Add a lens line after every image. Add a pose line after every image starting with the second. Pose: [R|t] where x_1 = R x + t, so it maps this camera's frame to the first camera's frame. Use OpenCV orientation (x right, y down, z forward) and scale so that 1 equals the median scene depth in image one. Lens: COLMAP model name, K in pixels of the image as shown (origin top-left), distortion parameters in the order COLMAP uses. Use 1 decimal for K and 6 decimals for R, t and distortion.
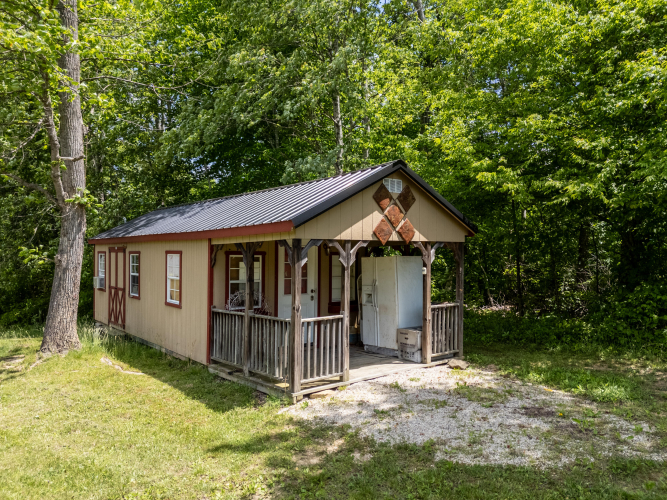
lens RADIAL K [[488.7, 0, 335.4], [0, 488.7, 251.0], [0, 0, 1]] dist [0.078509, -0.083604]
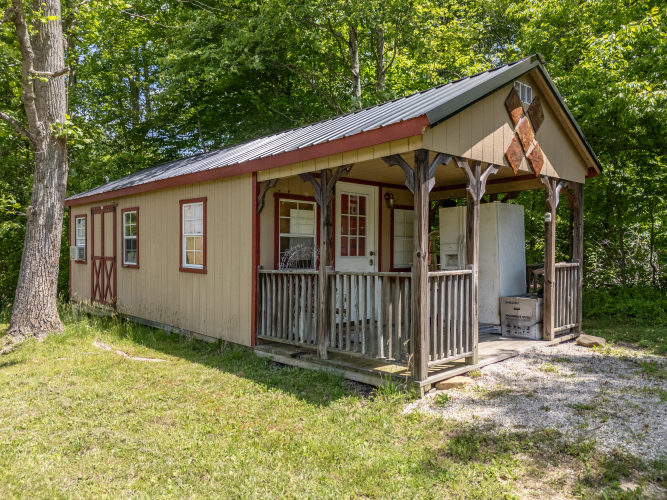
lens RADIAL K [[488.7, 0, 335.4], [0, 488.7, 251.0], [0, 0, 1]] dist [0.078509, -0.083604]
pose [[0.997422, -0.001600, 0.071747, -0.193614], [0.000551, 0.999893, 0.014642, 0.080677], [-0.071763, -0.014565, 0.997315, 0.272318]]
